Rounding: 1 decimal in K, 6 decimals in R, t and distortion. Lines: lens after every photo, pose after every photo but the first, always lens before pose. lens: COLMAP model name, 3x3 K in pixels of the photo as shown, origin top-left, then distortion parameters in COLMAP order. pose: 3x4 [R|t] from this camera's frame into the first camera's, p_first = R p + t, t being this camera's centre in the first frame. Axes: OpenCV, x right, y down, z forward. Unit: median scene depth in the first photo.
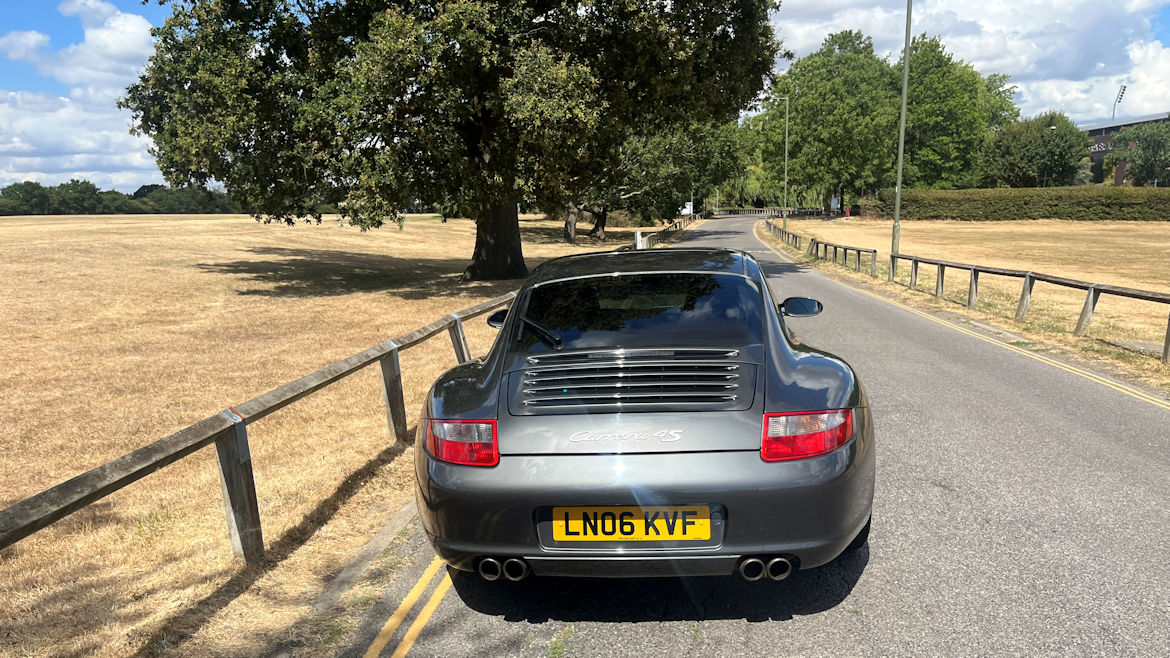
lens RADIAL K [[960.6, 0, 590.8], [0, 960.6, 335.8], [0, 0, 1]] dist [0.039657, -0.024511]
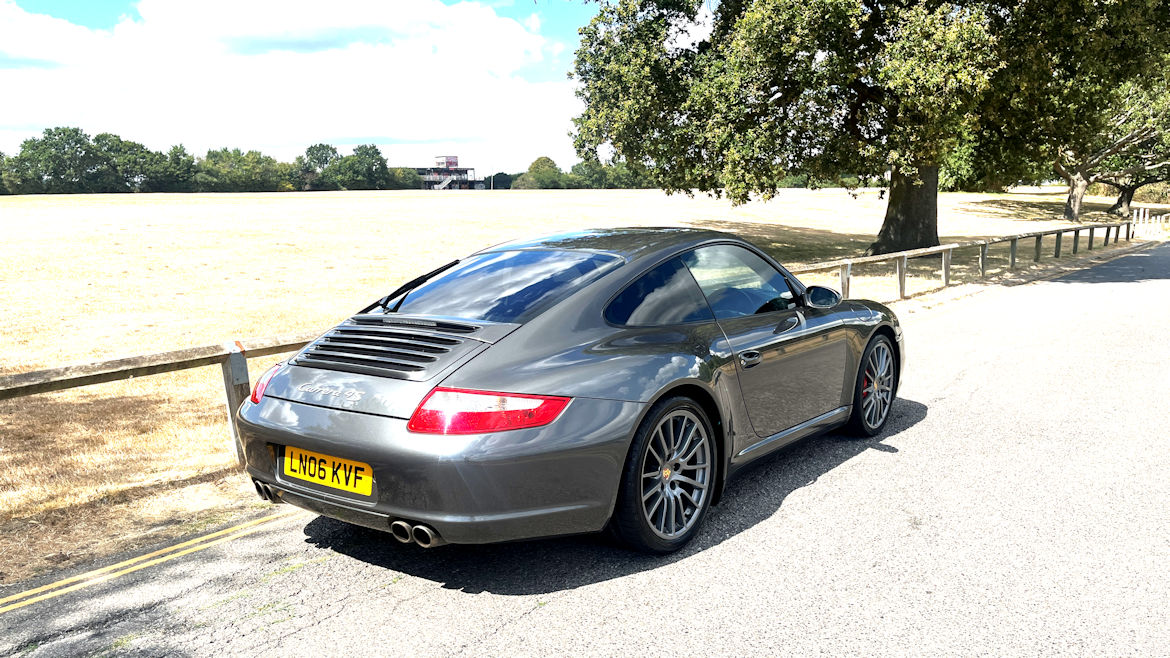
lens RADIAL K [[960.6, 0, 589.6], [0, 960.6, 320.0], [0, 0, 1]] dist [0.039657, -0.024511]
pose [[0.827934, 0.079063, -0.555225, 0.867283], [-0.072364, 0.996797, 0.034036, -0.038175], [0.556138, 0.011998, 0.831004, 0.222106]]
